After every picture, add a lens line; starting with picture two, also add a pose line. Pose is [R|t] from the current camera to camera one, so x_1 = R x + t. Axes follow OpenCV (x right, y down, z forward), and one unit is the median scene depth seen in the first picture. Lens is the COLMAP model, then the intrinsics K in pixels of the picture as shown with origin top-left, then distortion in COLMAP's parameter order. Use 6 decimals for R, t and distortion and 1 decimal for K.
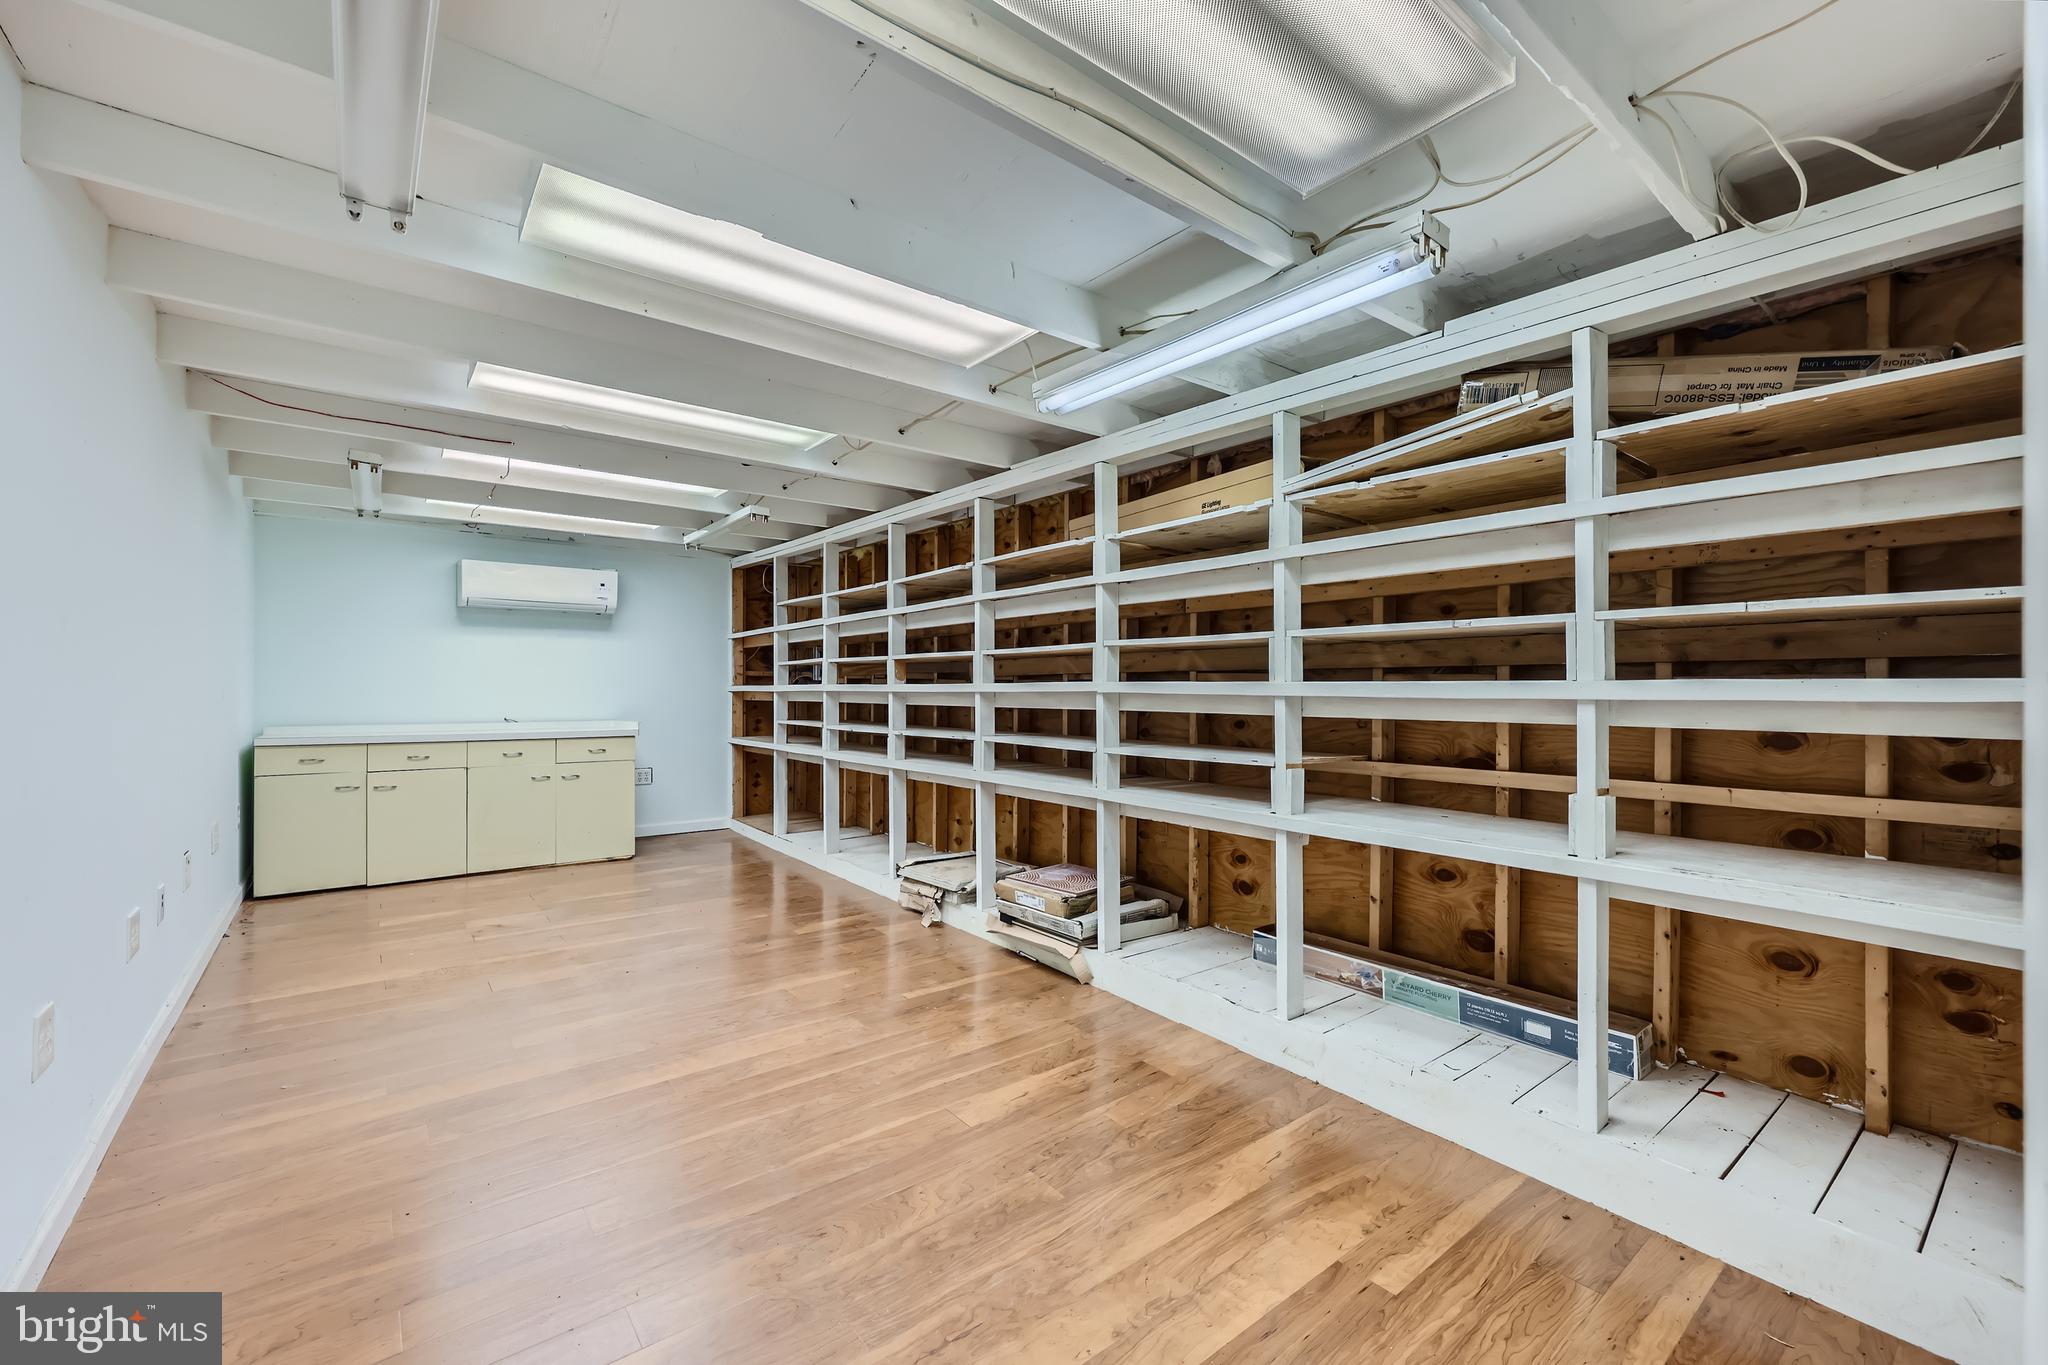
lens RADIAL K [[828.4, 0, 1007.7], [0, 828.4, 690.0], [0, 0, 1]] dist [-0.001023, 0.001553]
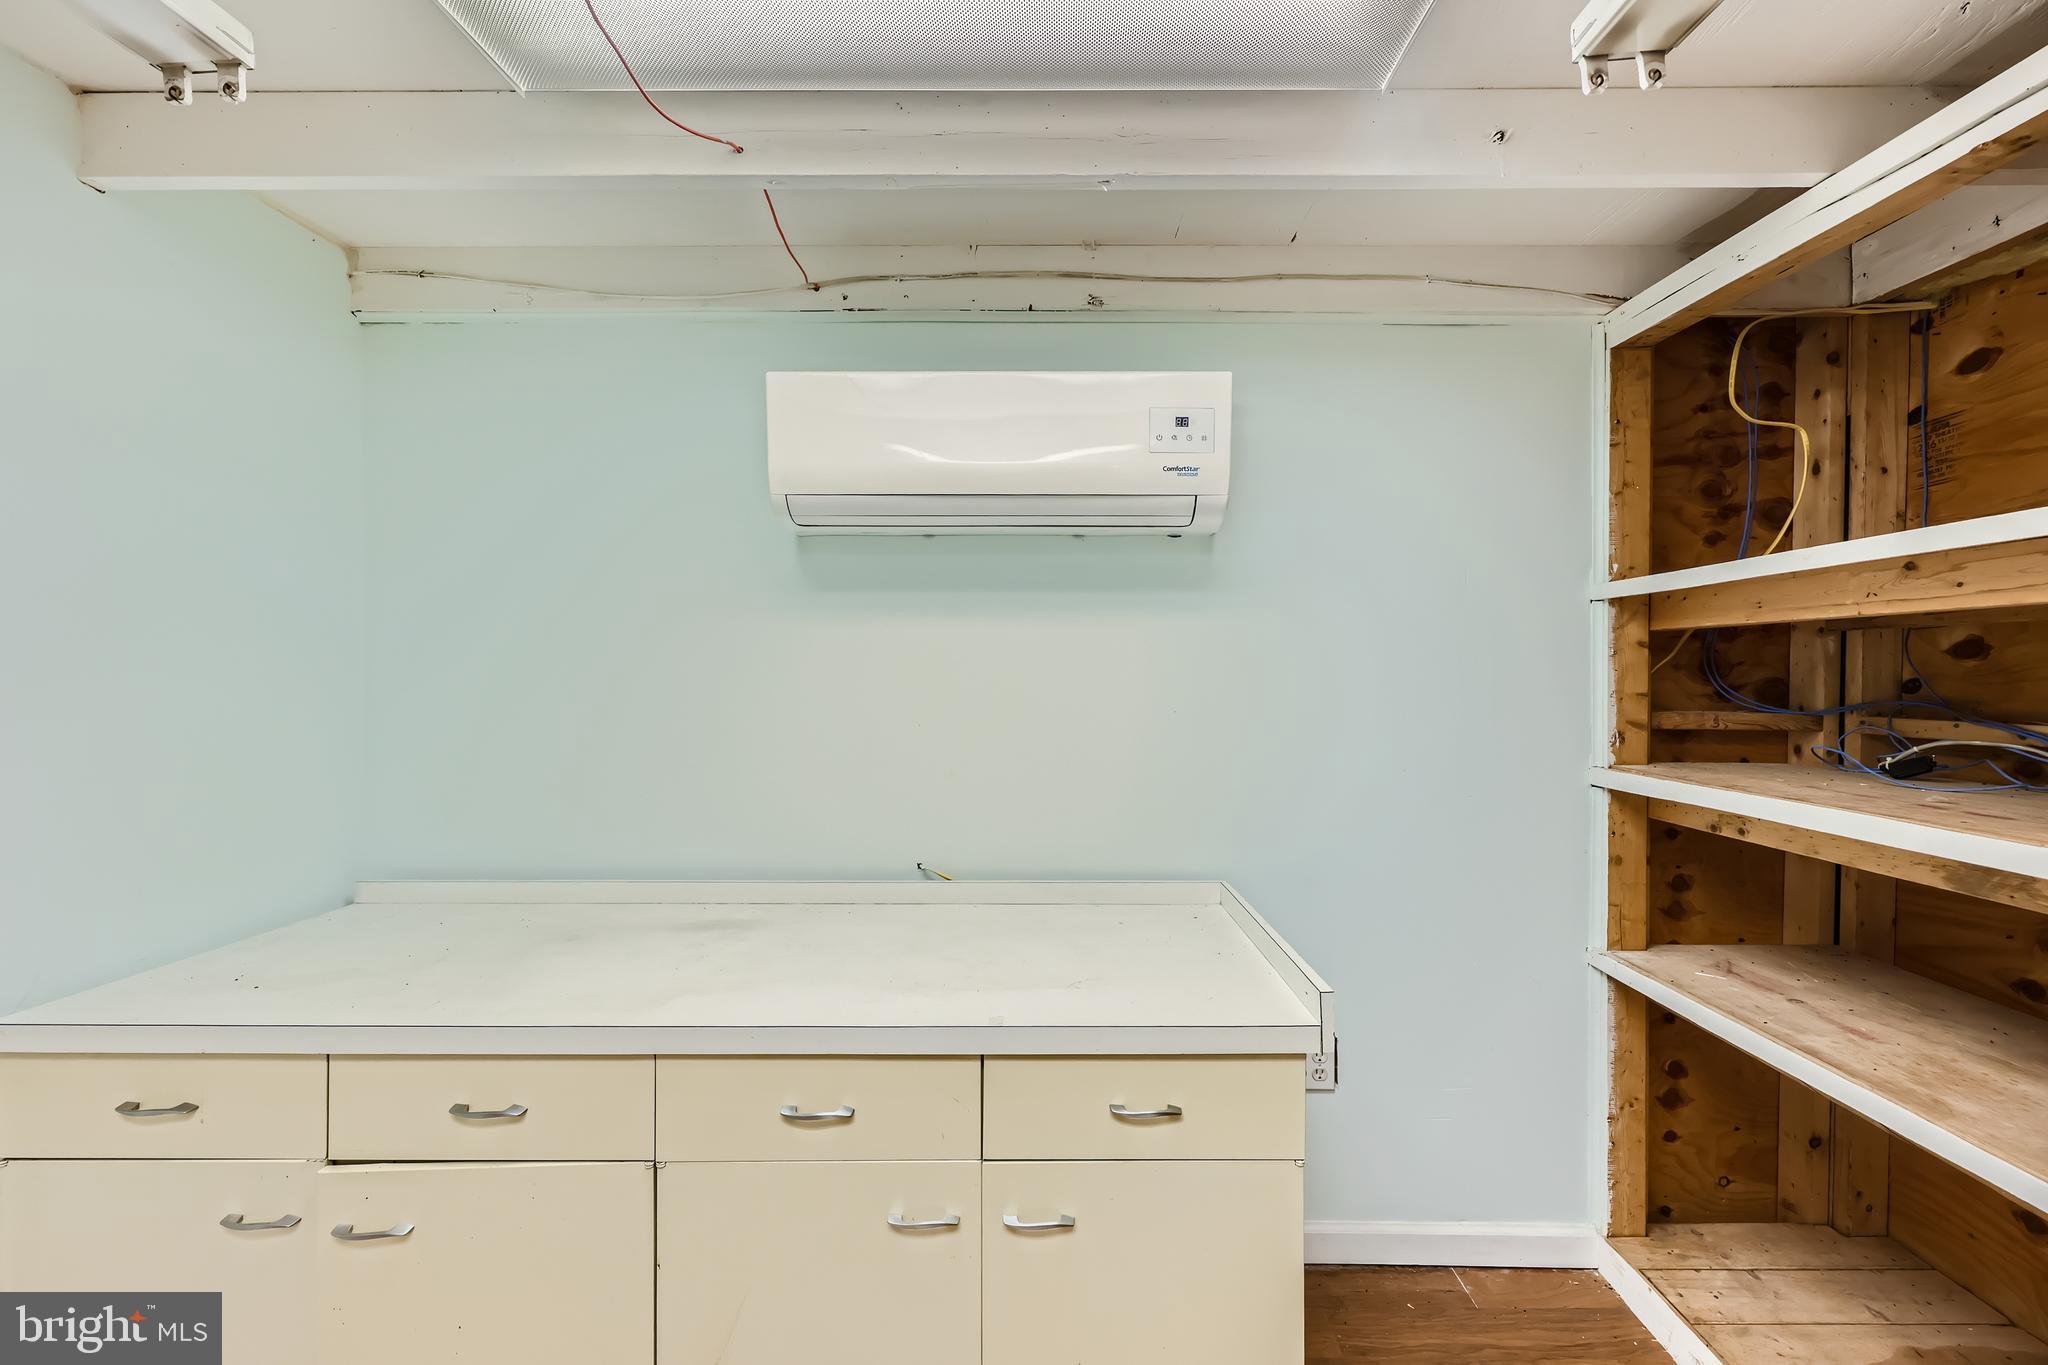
lens RADIAL K [[828.4, 0, 1023.7], [0, 828.4, 677.8], [0, 0, 1]] dist [-0.001023, 0.001553]
pose [[0.788548, 0.006770, -0.614936, -0.315902], [-0.000784, 0.999950, 0.010004, -0.037987], [0.614973, -0.007407, 0.788513, 0.655310]]
